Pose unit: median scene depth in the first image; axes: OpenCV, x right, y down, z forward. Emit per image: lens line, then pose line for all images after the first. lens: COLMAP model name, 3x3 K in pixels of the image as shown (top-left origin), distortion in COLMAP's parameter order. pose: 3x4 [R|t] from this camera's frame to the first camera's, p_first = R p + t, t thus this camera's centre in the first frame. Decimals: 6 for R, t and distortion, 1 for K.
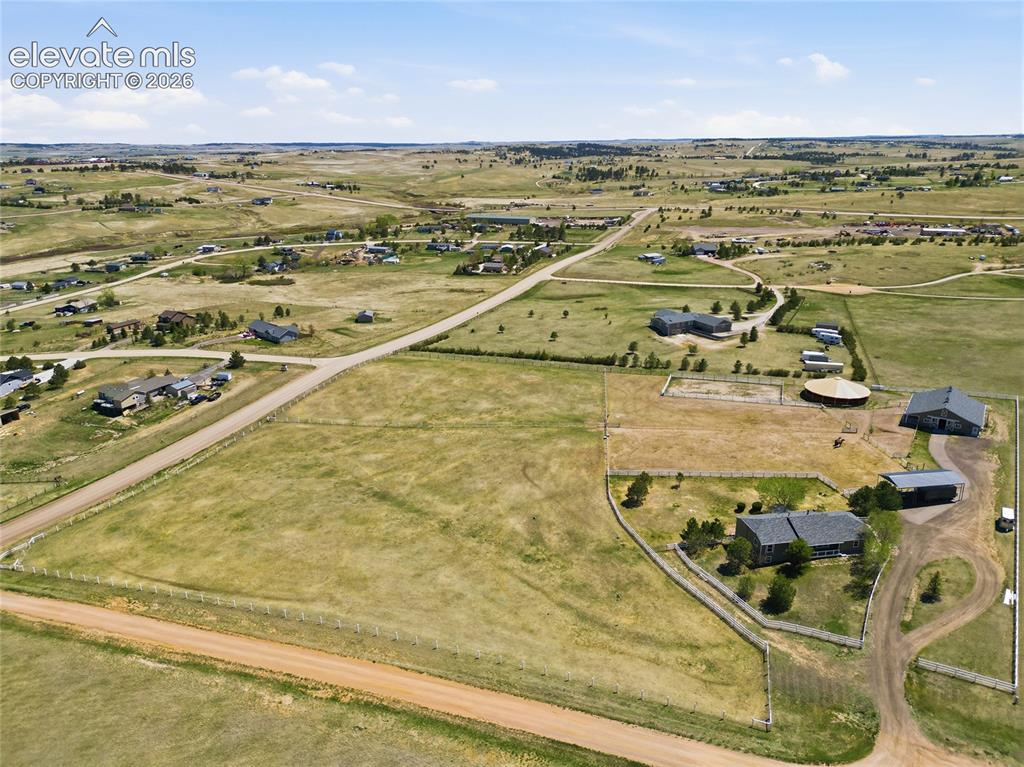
lens RADIAL K [[711.2, 0, 512.0], [0, 711.2, 383.5], [0, 0, 1]] dist [0.077249, -0.072223]
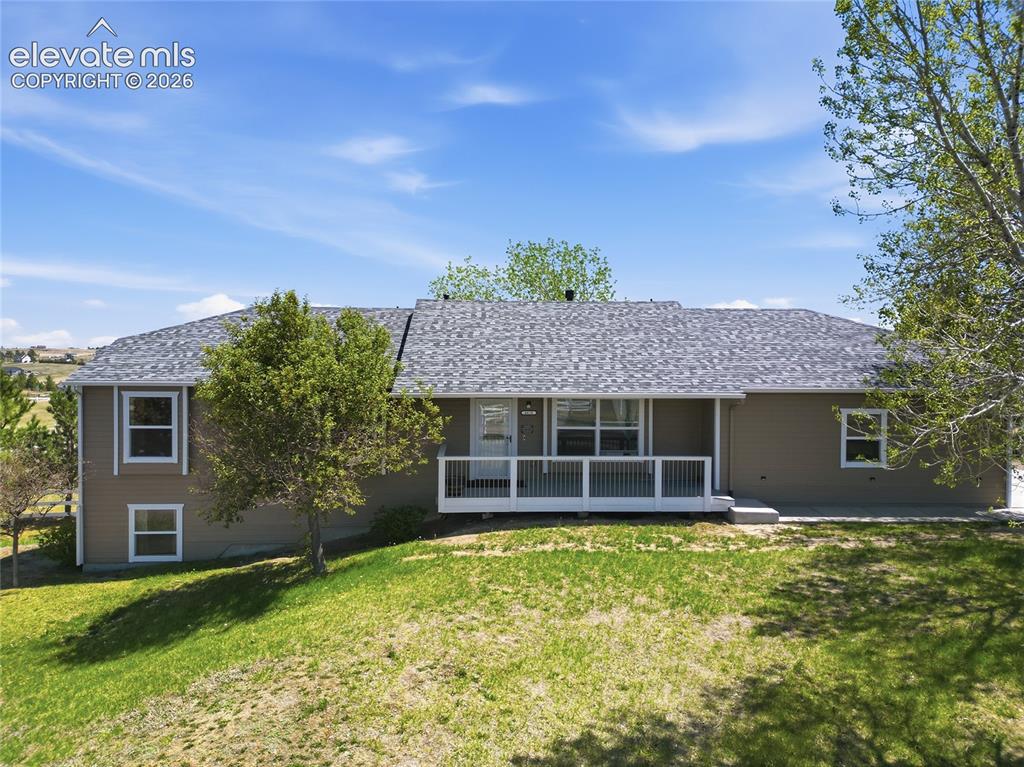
lens RADIAL K [[711.2, 0, 512.0], [0, 711.2, 383.5], [0, 0, 1]] dist [0.077249, -0.072223]
pose [[0.992368, 0.014772, -0.122427, 0.425187], [-0.049175, 0.957850, -0.283027, 0.247880], [0.113086, 0.286887, 0.951266, 0.863208]]
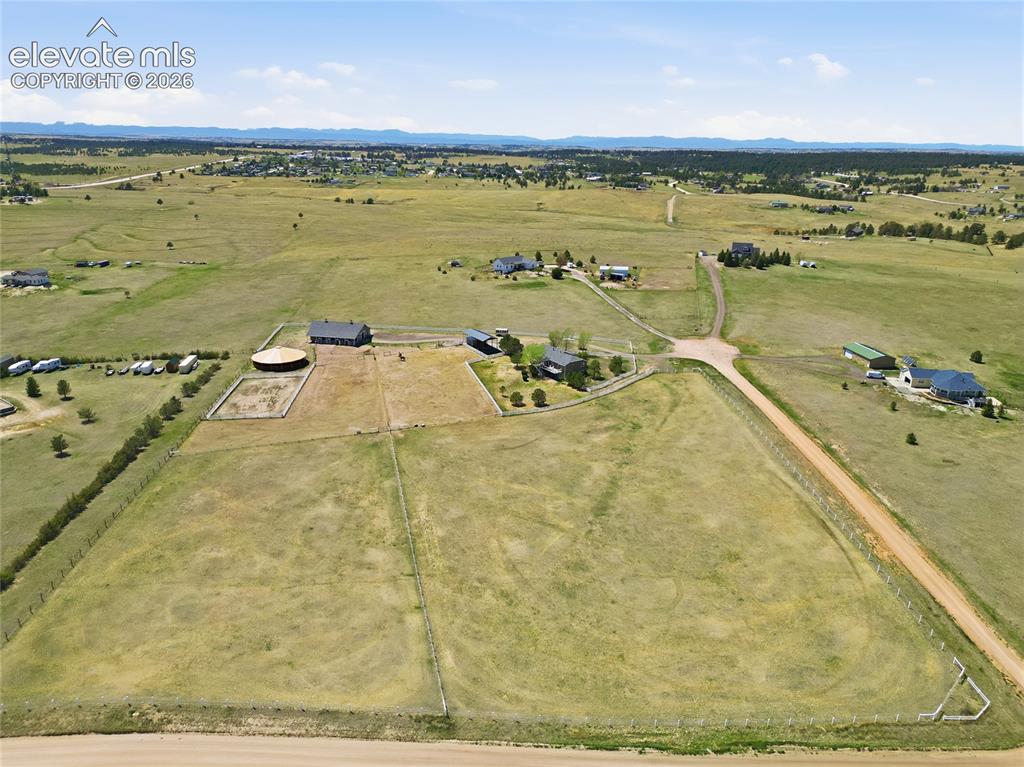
lens RADIAL K [[711.2, 0, 512.0], [0, 711.2, 383.5], [0, 0, 1]] dist [0.077249, -0.072223]
pose [[-0.399034, -0.294753, 0.868270, -1.178570], [0.293278, 0.856156, 0.425424, -0.563464], [-0.868769, 0.424403, -0.255191, 1.622927]]
